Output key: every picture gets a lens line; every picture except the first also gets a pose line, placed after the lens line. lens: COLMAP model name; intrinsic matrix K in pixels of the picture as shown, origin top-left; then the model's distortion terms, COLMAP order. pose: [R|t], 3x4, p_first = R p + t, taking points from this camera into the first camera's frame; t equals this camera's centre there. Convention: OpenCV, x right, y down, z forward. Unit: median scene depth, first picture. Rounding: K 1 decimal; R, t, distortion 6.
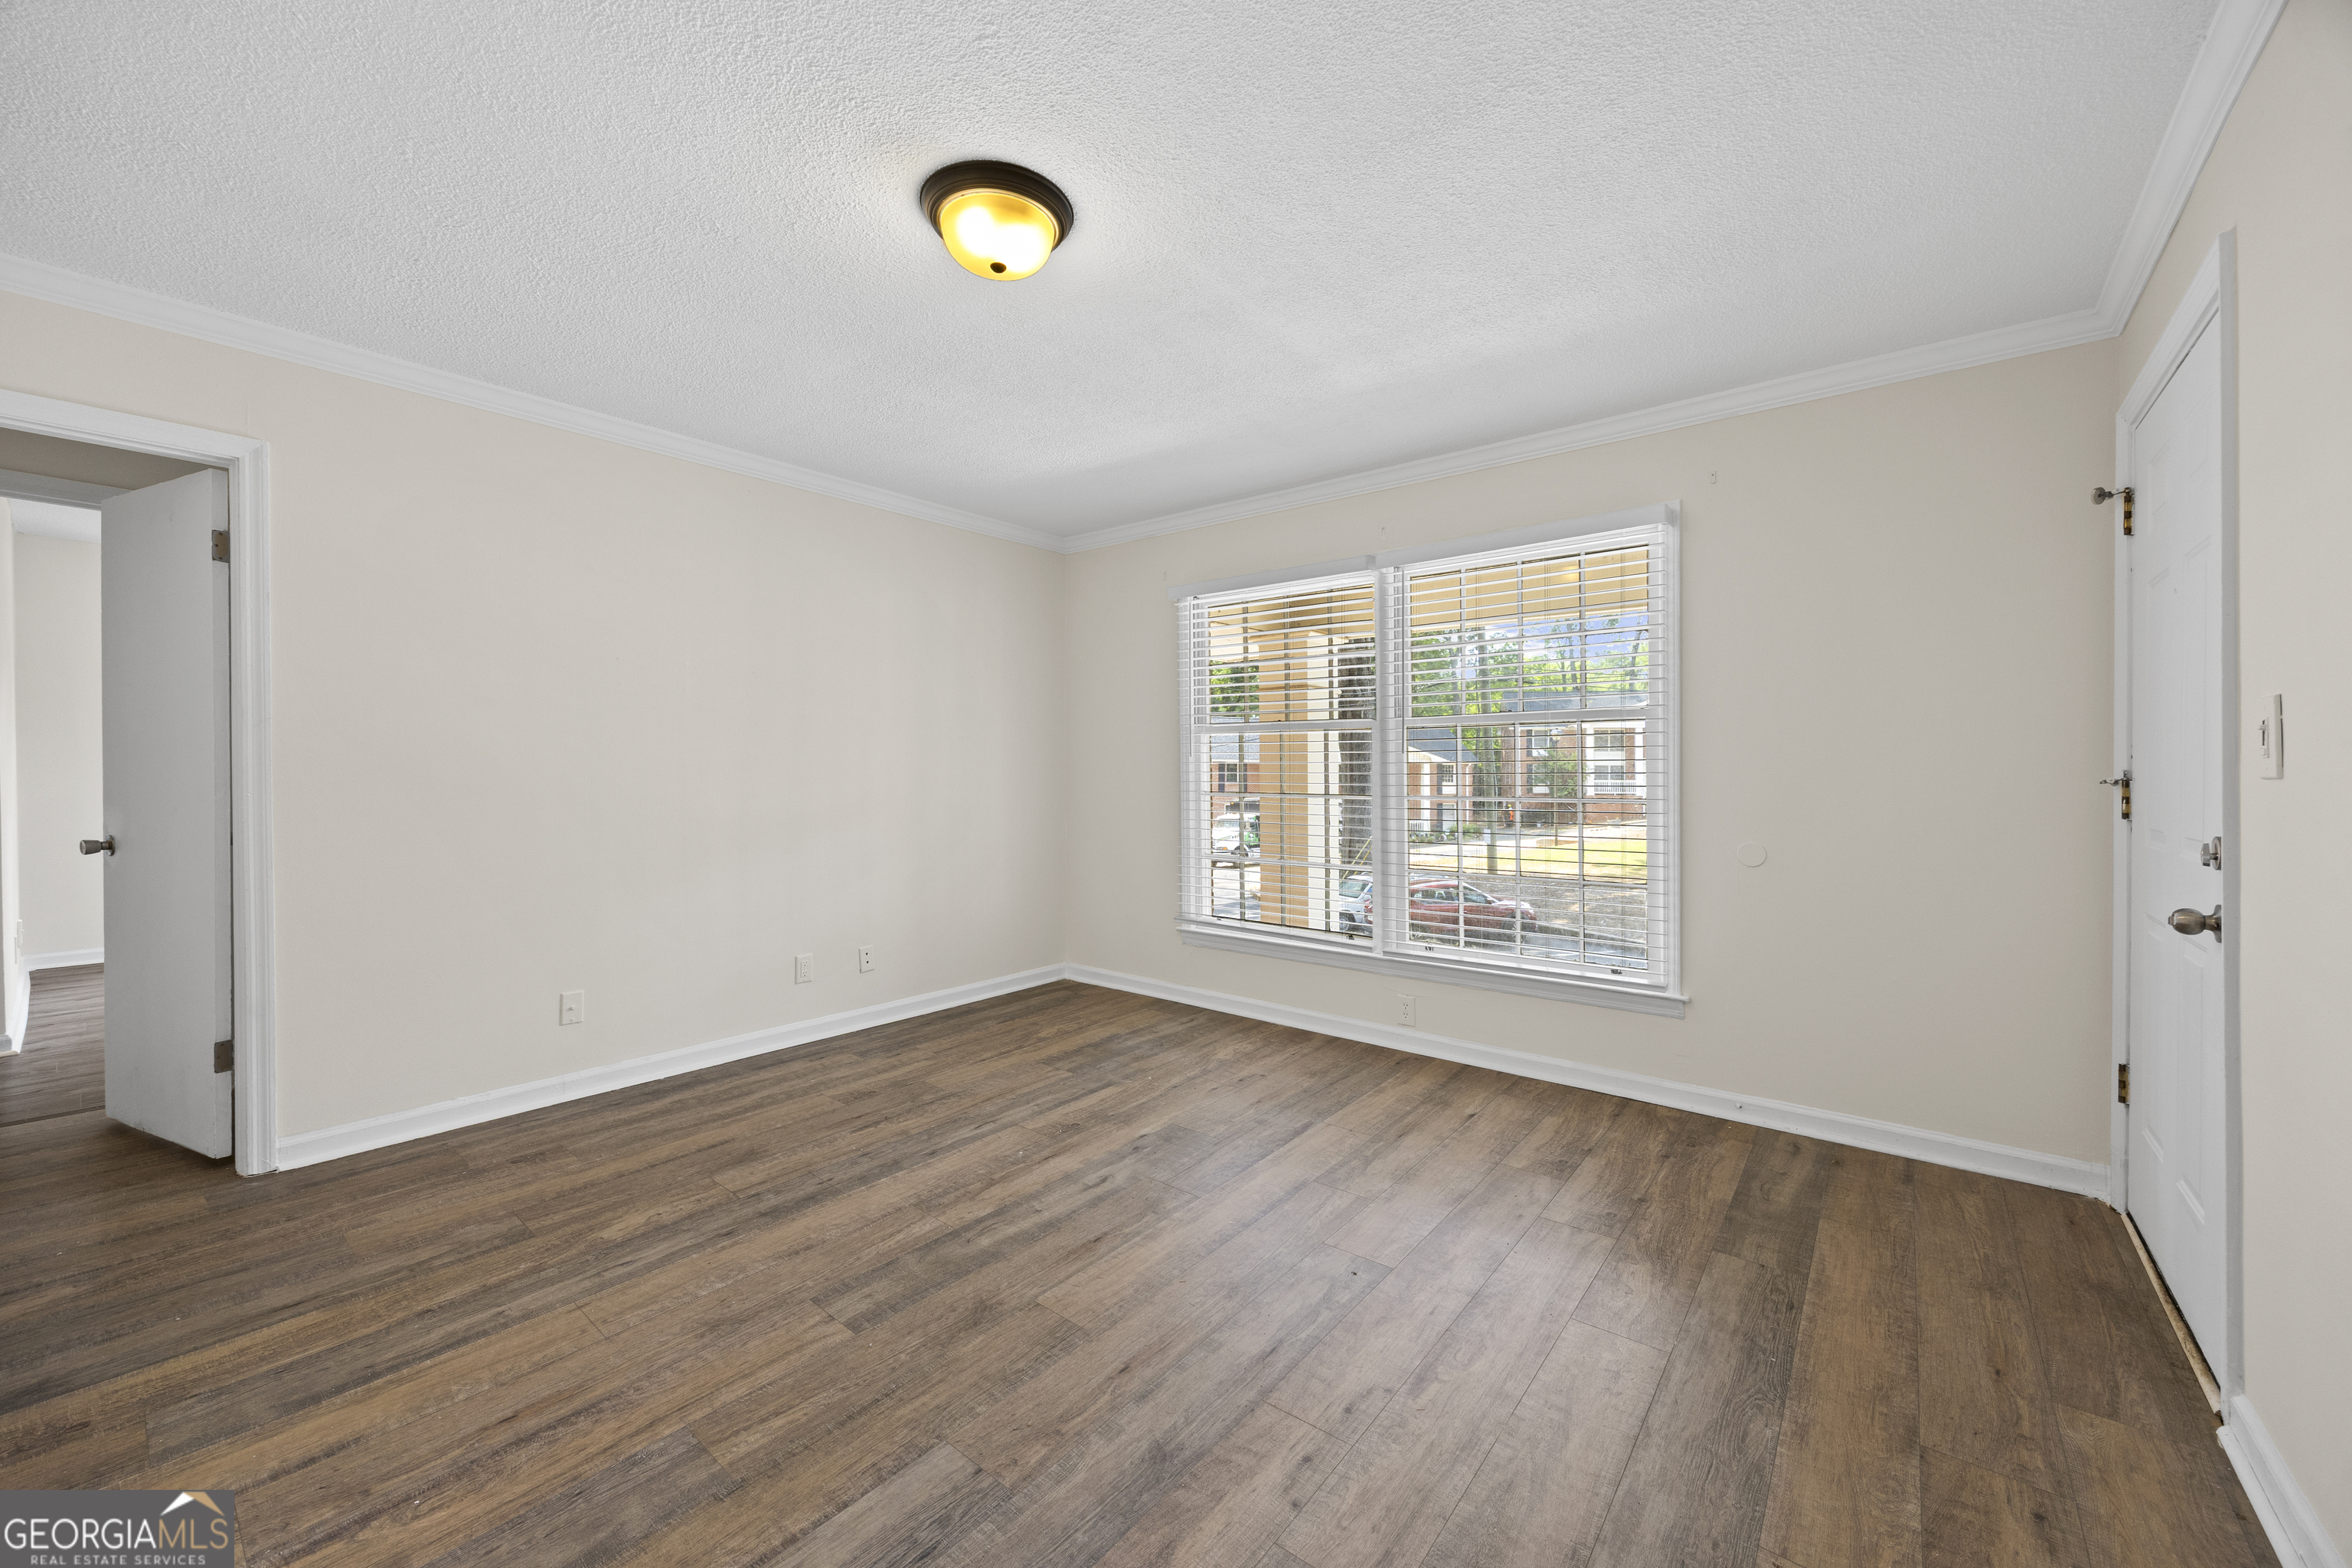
lens RADIAL K [[899.9, 0, 1172.9], [0, 899.9, 774.6], [0, 0, 1]] dist [-0.003184, 0.000185]
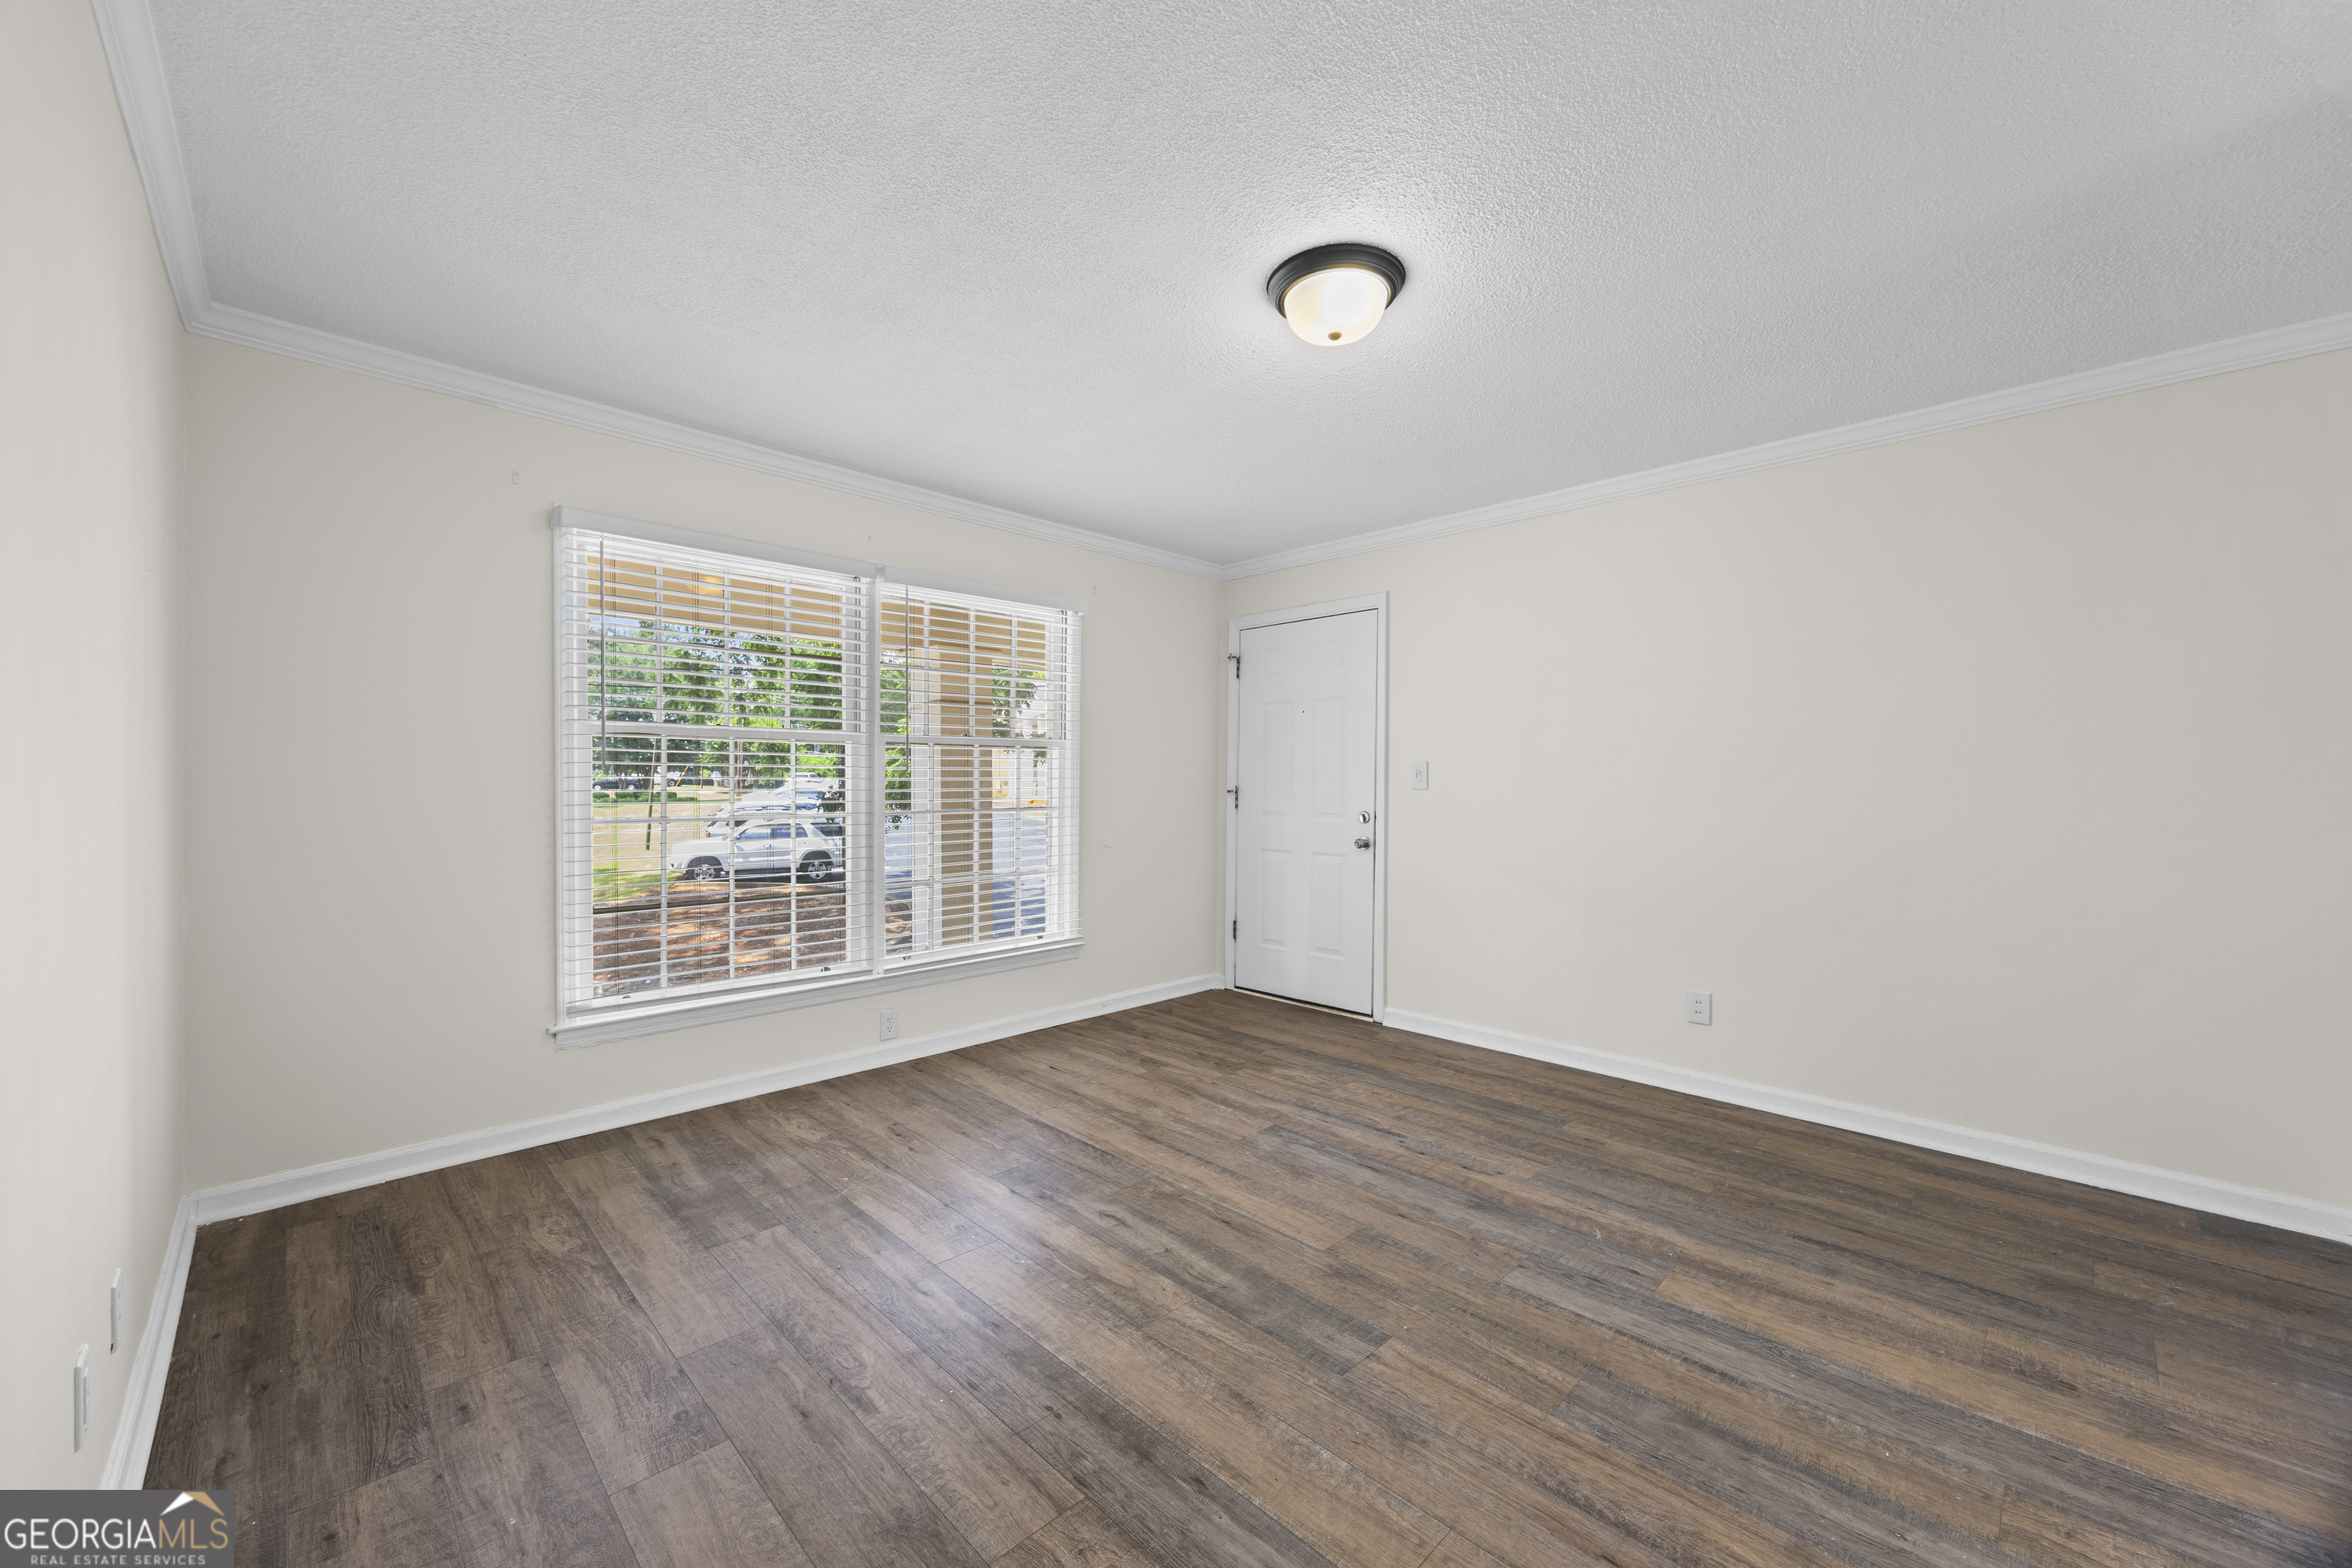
lens RADIAL K [[899.9, 0, 1177.9], [0, 899.9, 786.6], [0, 0, 1]] dist [-0.003184, 0.000185]
pose [[0.099914, -0.003967, 0.994988, -0.991166], [0.004307, 0.999984, 0.003554, -0.008633], [-0.994987, 0.003930, 0.099930, 0.806943]]
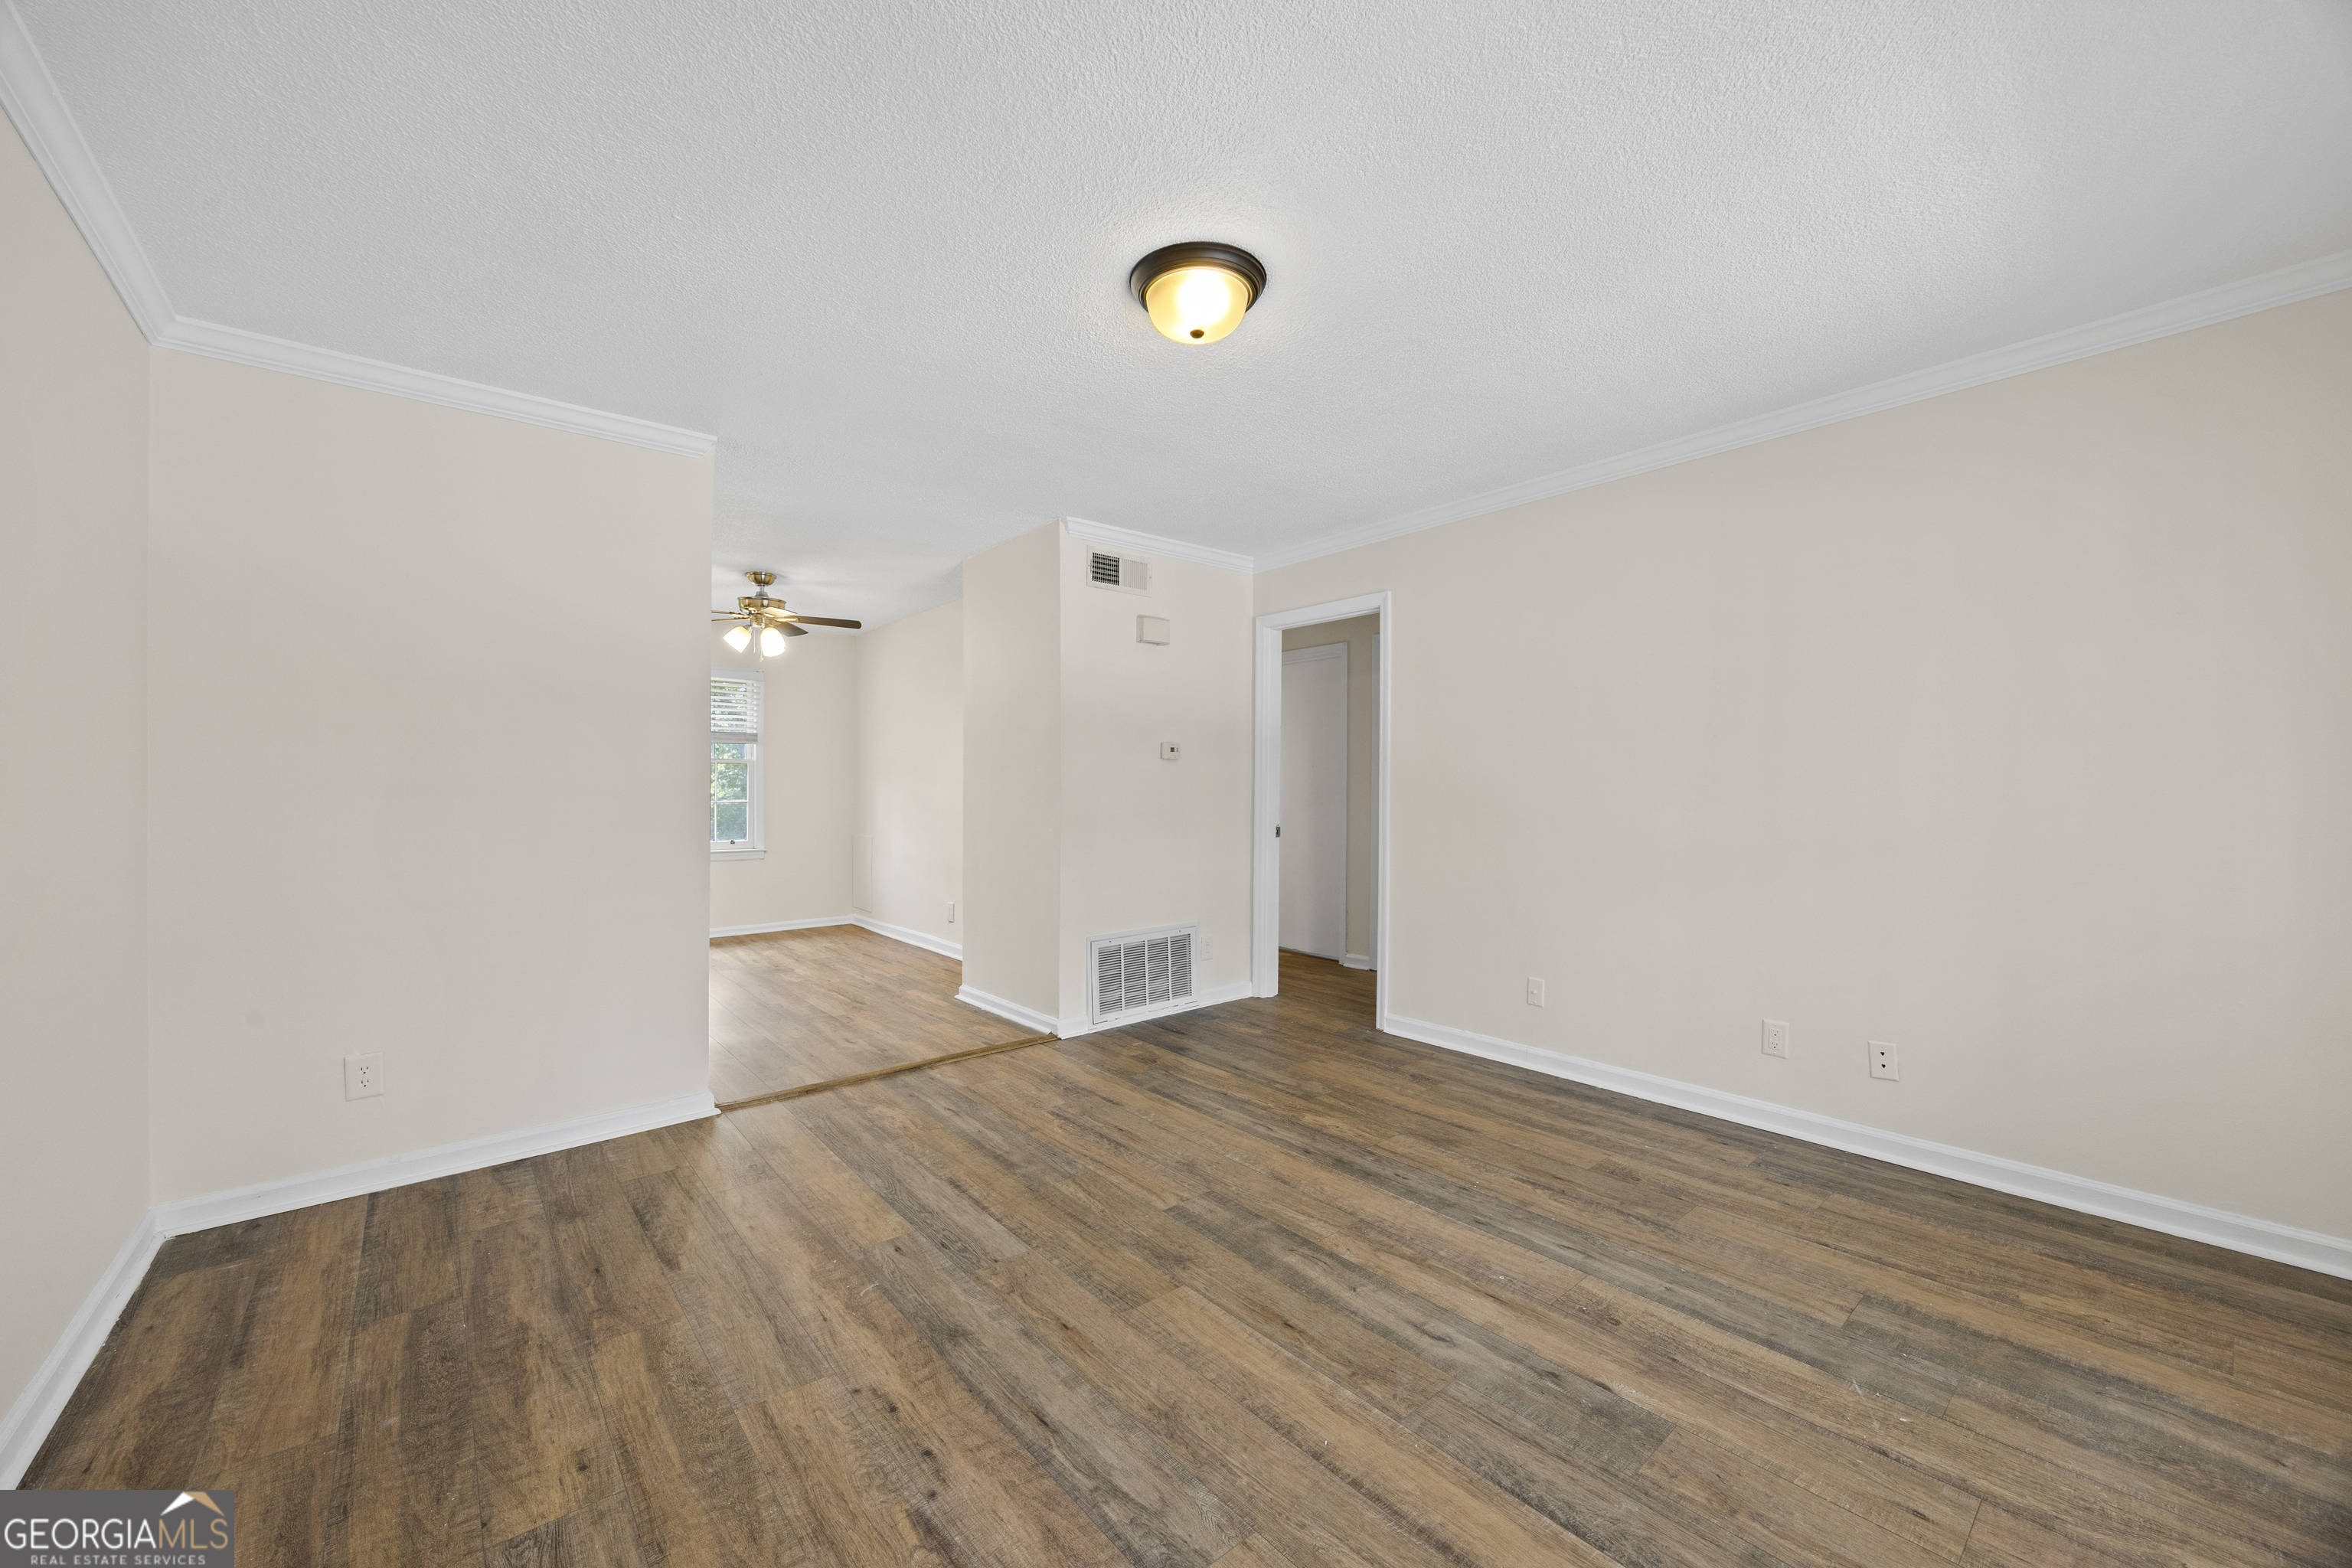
lens RADIAL K [[899.9, 0, 1160.7], [0, 899.9, 788.3], [0, 0, 1]] dist [-0.003184, 0.000185]
pose [[-0.200726, 0.001403, -0.979646, 0.679430], [-0.004175, 0.999989, 0.002288, -0.006359], [0.979638, 0.004549, -0.200718, 0.895350]]
